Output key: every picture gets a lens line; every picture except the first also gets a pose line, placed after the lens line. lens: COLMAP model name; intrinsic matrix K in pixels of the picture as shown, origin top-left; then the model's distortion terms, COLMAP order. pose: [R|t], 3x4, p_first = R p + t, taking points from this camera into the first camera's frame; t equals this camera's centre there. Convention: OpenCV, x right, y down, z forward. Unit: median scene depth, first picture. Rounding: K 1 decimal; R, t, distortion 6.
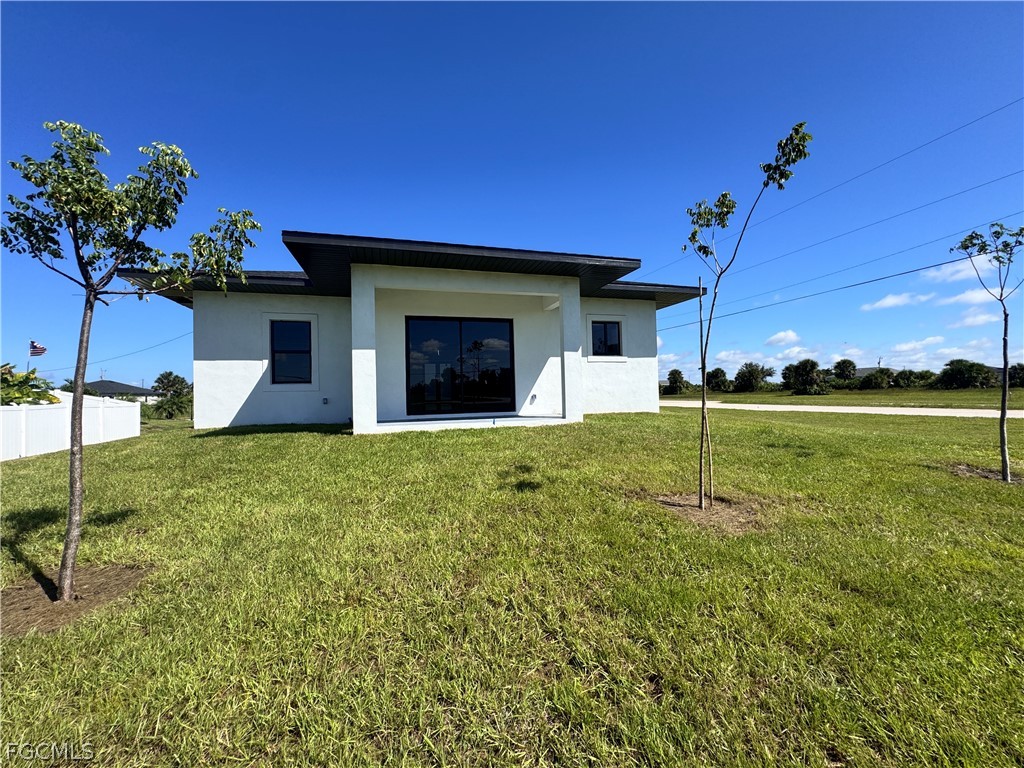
lens RADIAL K [[410.2, 0, 512.8], [0, 410.2, 384.2], [0, 0, 1]] dist [-0.003655, 0.000875]
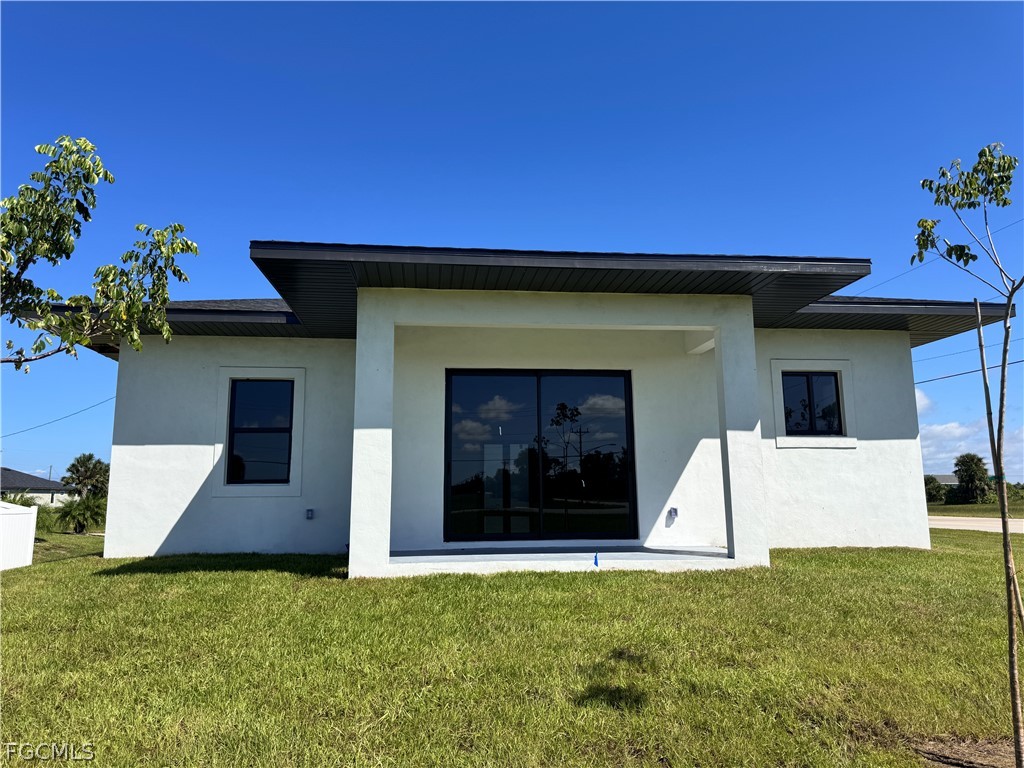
lens RADIAL K [[726.5, 0, 517.2], [0, 726.5, 374.5], [0, 0, 1]] dist [0.048641, -0.059317]
pose [[0.984937, -0.014514, -0.172305, 0.024204], [-0.009658, 0.990297, -0.138628, -0.020202], [0.172646, 0.138204, 0.975240, 0.008031]]
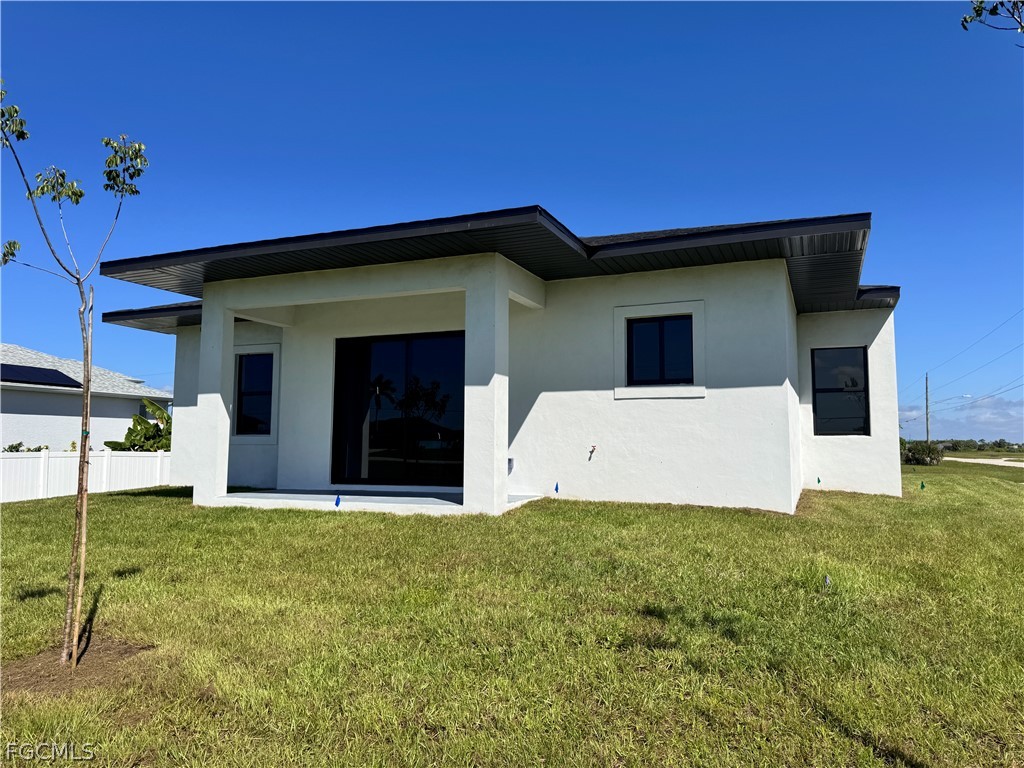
lens RADIAL K [[722.8, 0, 534.3], [0, 722.8, 387.6], [0, 0, 1]] dist [0.121328, -0.193529]
pose [[0.777129, -0.025725, -0.628816, 1.024827], [-0.005792, 0.998830, -0.048020, -0.036625], [0.629315, 0.040960, 0.776070, 0.347872]]
